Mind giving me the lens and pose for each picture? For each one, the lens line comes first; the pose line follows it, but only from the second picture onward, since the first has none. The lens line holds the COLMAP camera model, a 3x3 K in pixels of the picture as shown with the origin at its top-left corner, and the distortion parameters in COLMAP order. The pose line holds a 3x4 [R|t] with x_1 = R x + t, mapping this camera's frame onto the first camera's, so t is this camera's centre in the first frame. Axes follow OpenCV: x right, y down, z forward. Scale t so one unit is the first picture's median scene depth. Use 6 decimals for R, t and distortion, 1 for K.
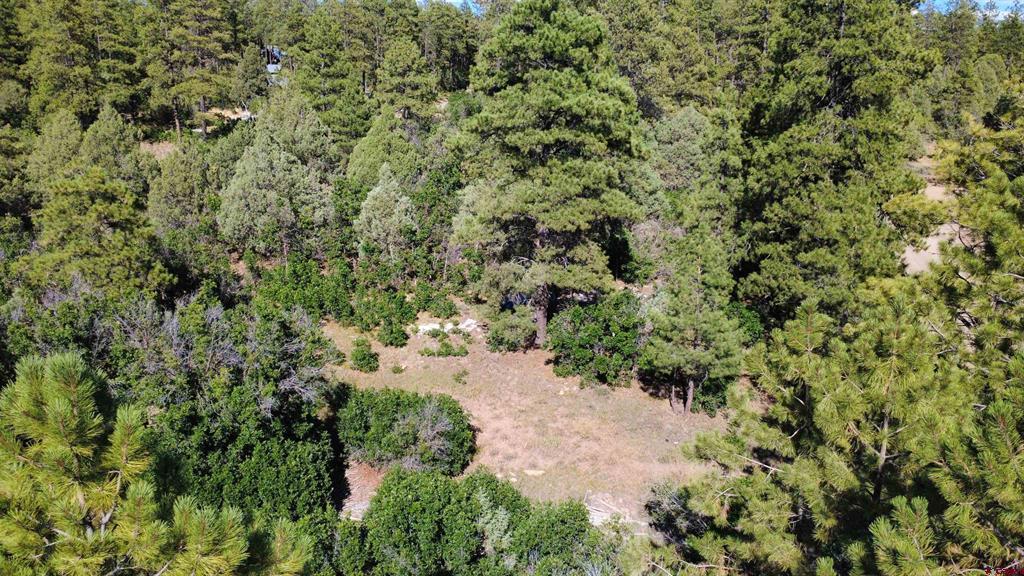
lens RADIAL K [[748.7, 0, 515.5], [0, 748.7, 284.5], [0, 0, 1]] dist [-0.002334, 0.004904]
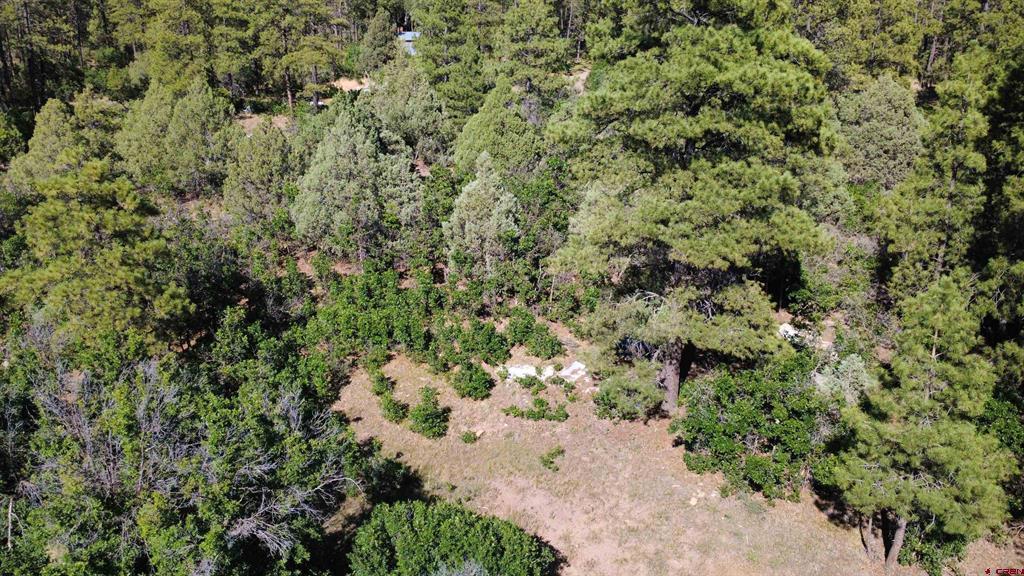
lens RADIAL K [[748.7, 0, 513.3], [0, 748.7, 285.8], [0, 0, 1]] dist [-0.002334, 0.004904]
pose [[0.980323, 0.051604, -0.190534, 0.018043], [-0.043538, 0.997979, 0.046283, -0.070675], [0.192538, -0.037077, 0.980589, 0.271488]]
